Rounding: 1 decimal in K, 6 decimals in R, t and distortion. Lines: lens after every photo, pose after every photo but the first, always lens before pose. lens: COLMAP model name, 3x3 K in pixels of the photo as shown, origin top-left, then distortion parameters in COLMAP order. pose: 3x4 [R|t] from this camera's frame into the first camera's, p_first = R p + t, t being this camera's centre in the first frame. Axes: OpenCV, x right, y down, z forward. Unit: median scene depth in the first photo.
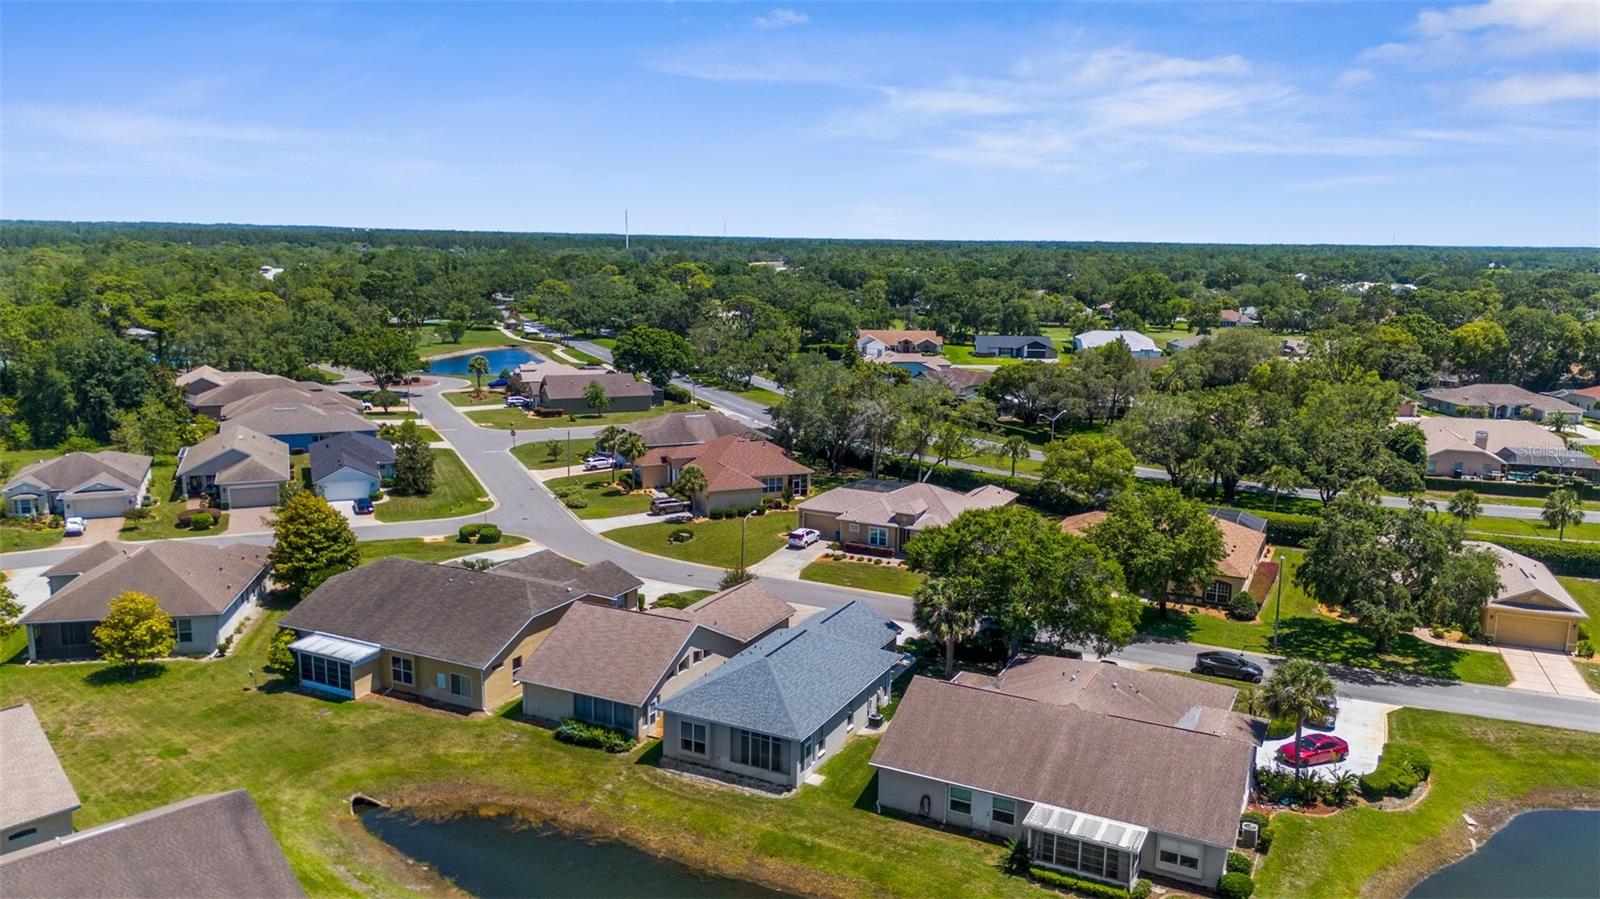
lens RADIAL K [[1188.3, 0, 800.0], [0, 1188.3, 449.5], [0, 0, 1]] dist [0.050556, -0.006939]
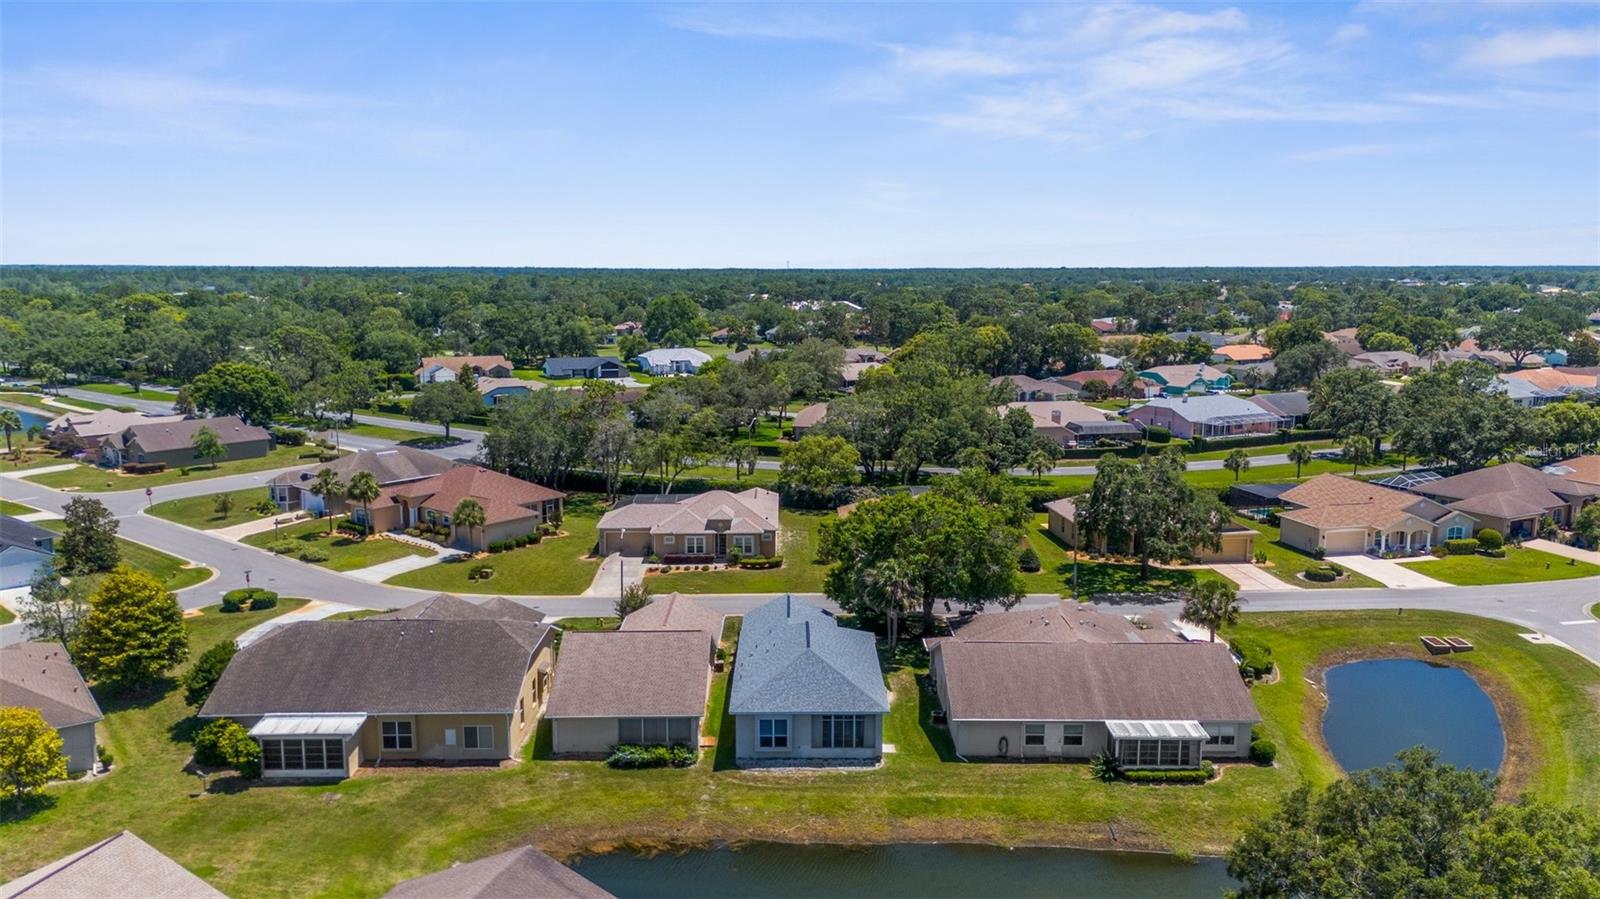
lens RADIAL K [[1188.3, 0, 800.0], [0, 1188.3, 449.5], [0, 0, 1]] dist [0.050556, -0.006939]
pose [[0.889407, -0.084568, 0.449226, -0.460974], [0.094037, 0.995568, 0.001239, -0.003190], [-0.447340, 0.041142, 0.893417, 0.046811]]
